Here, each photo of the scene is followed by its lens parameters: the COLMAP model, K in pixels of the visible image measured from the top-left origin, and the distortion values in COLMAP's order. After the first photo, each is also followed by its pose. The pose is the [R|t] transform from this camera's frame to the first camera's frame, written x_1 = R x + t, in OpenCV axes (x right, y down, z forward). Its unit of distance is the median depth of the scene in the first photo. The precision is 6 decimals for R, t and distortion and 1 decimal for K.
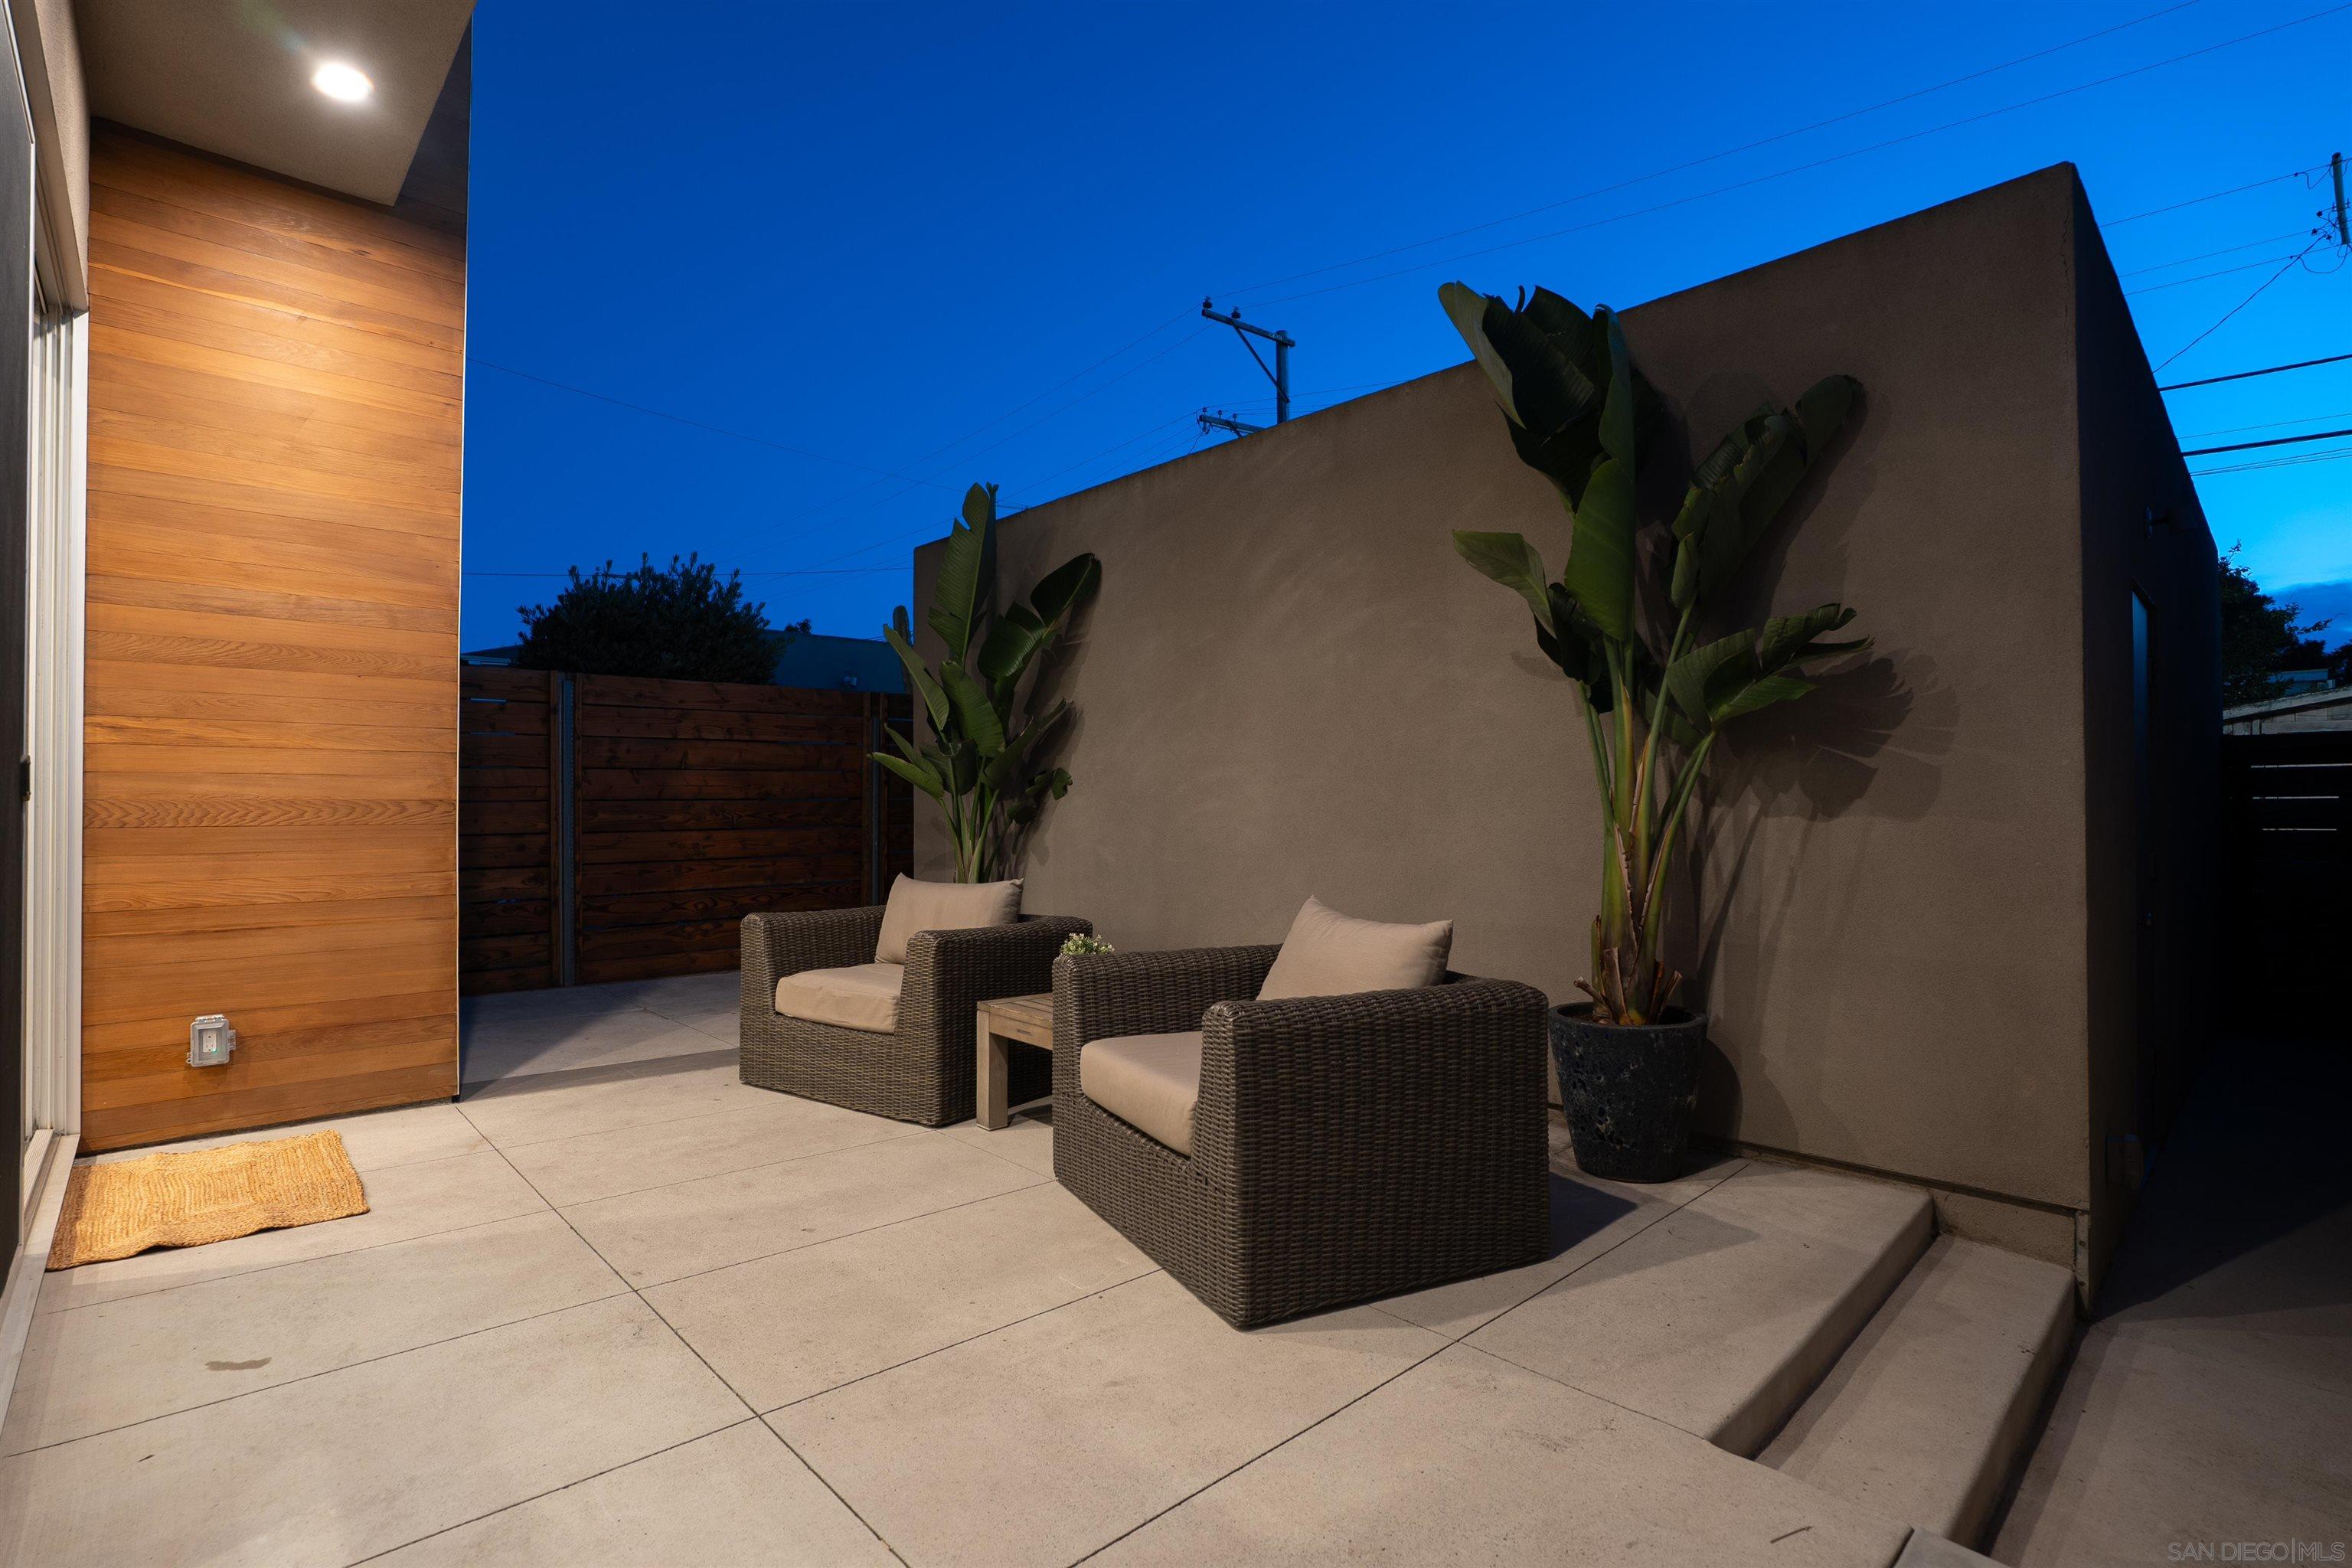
lens RADIAL K [[1093.7, 0, 1176.0], [0, 1093.7, 784.0], [0, 0, 1]] dist [-0.004308, -0.000554]
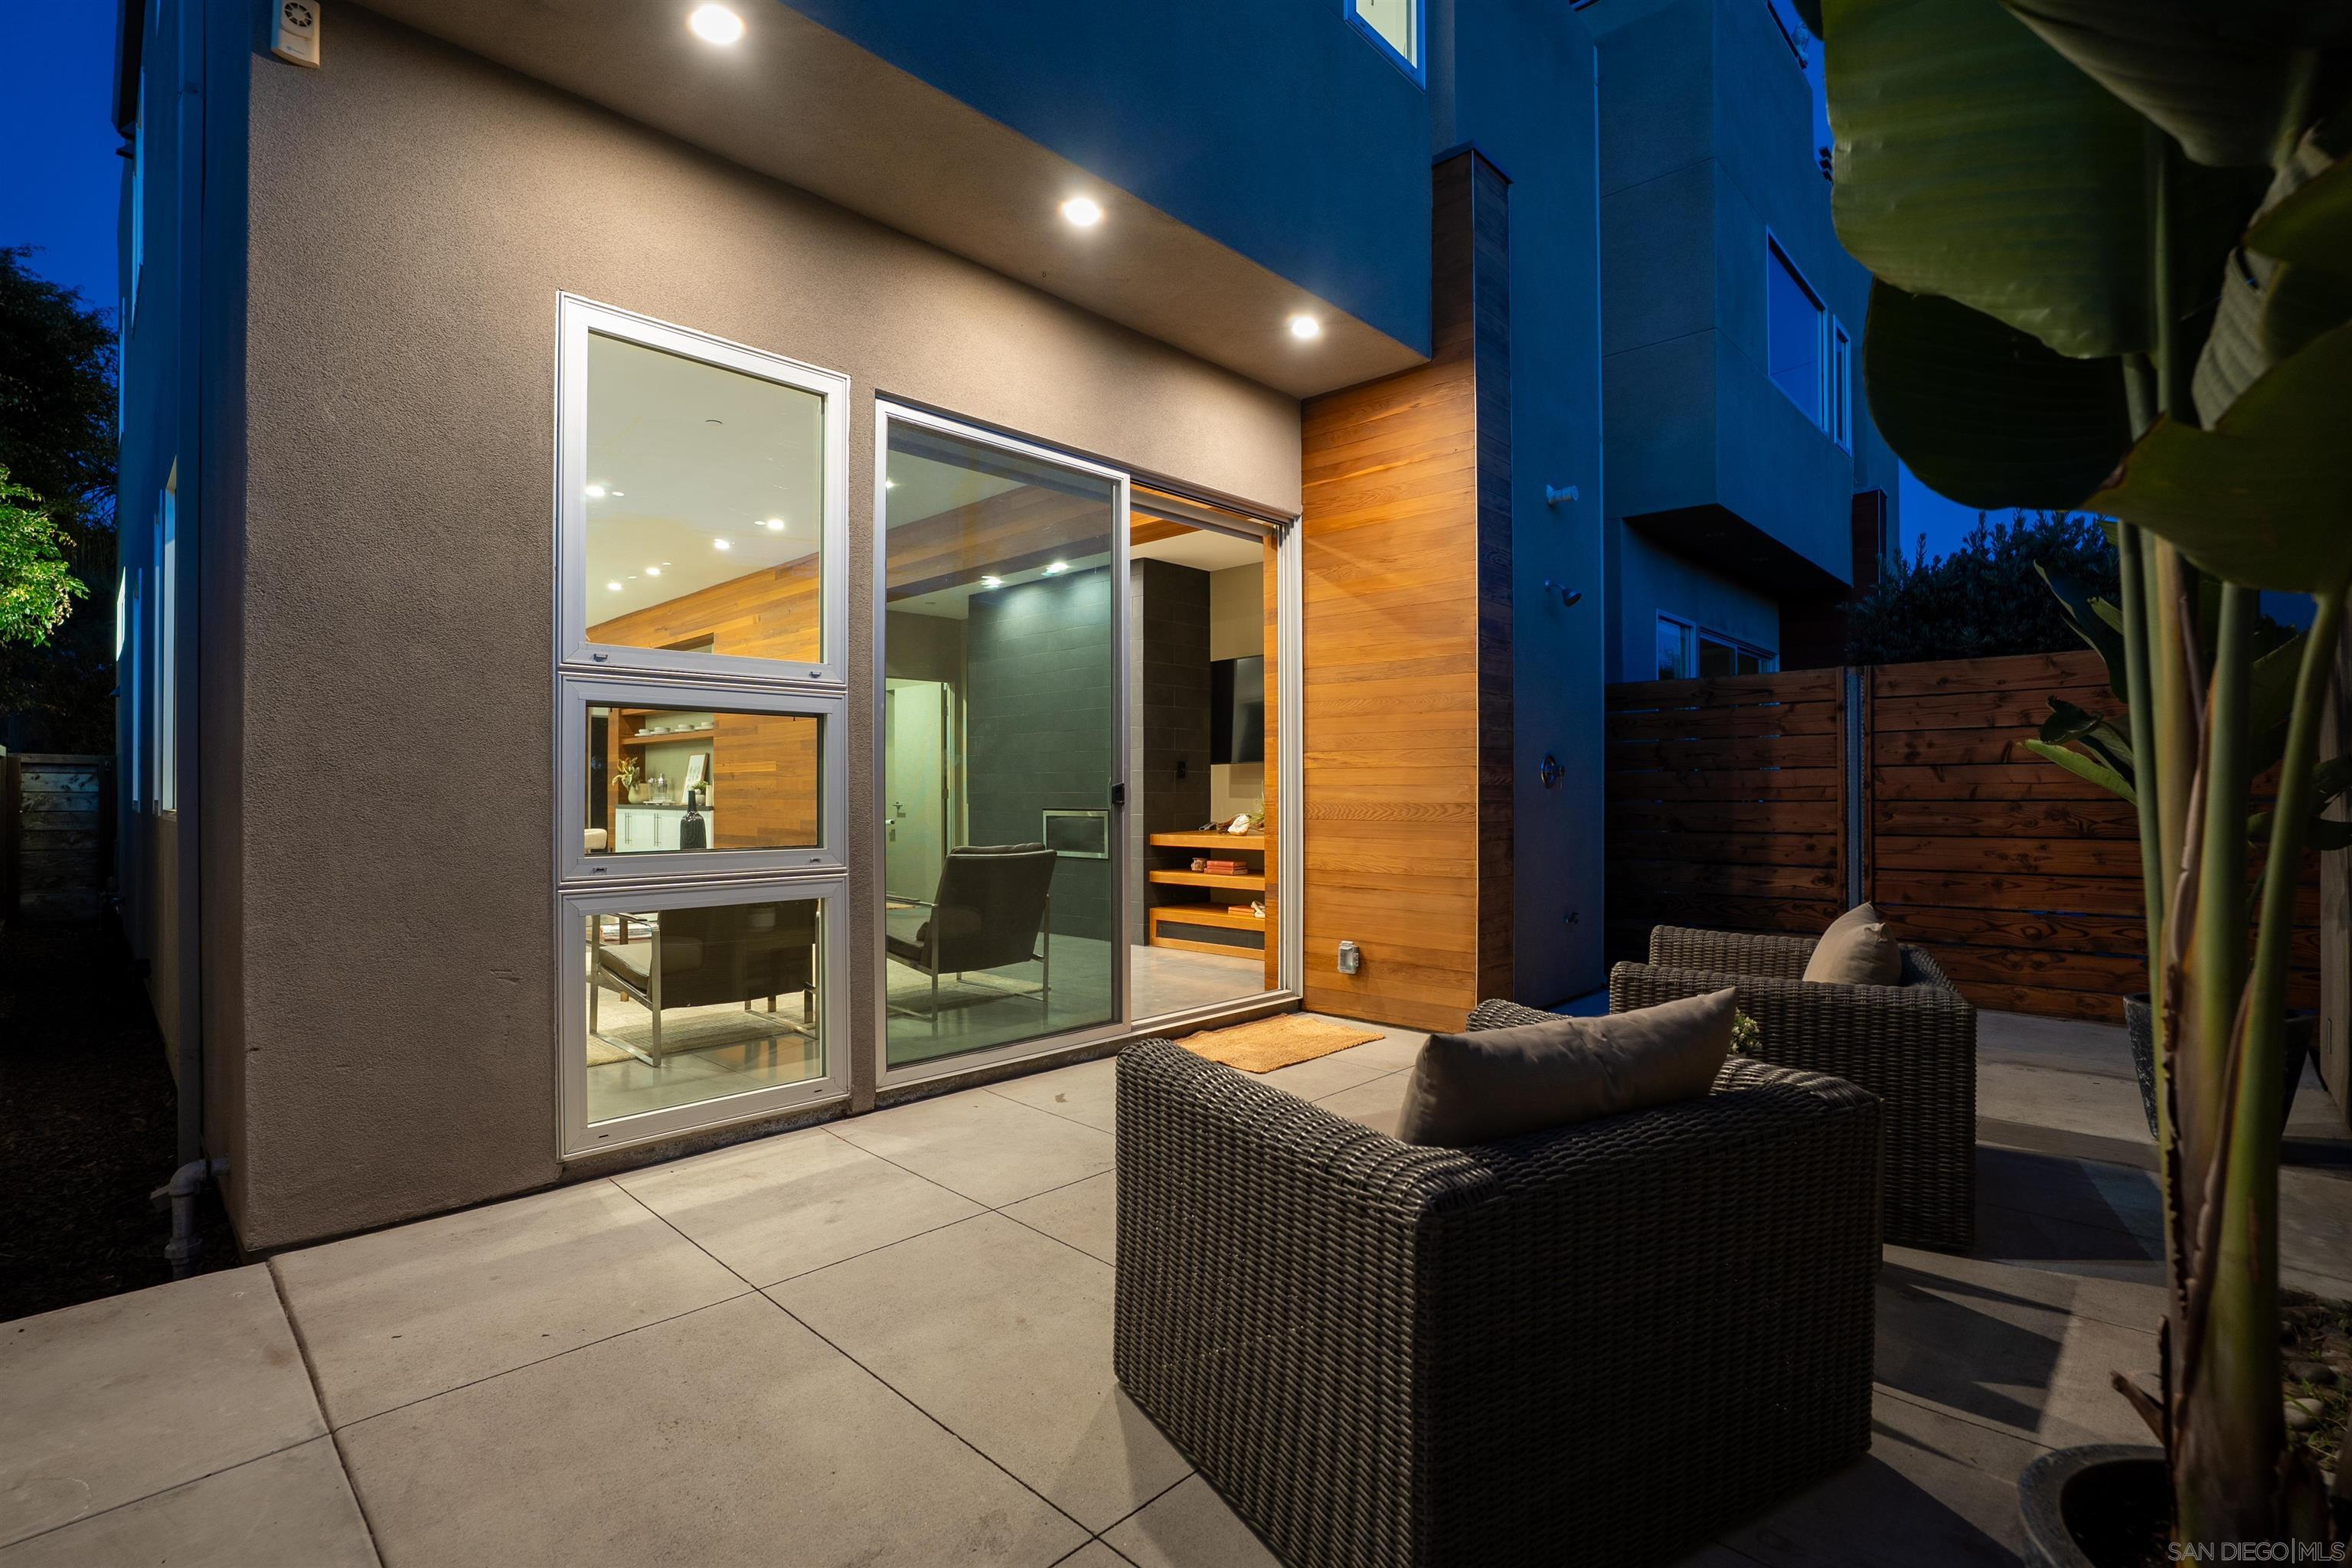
lens RADIAL K [[1097.8, 0, 1176.0], [0, 1097.8, 784.0], [0, 0, 1]] dist [-0.037826, 0.000097]
pose [[0.059291, -0.005684, -0.998225, 0.364813], [0.016117, 0.999859, -0.004736, -0.004761], [0.998111, -0.015807, 0.059374, 0.364856]]
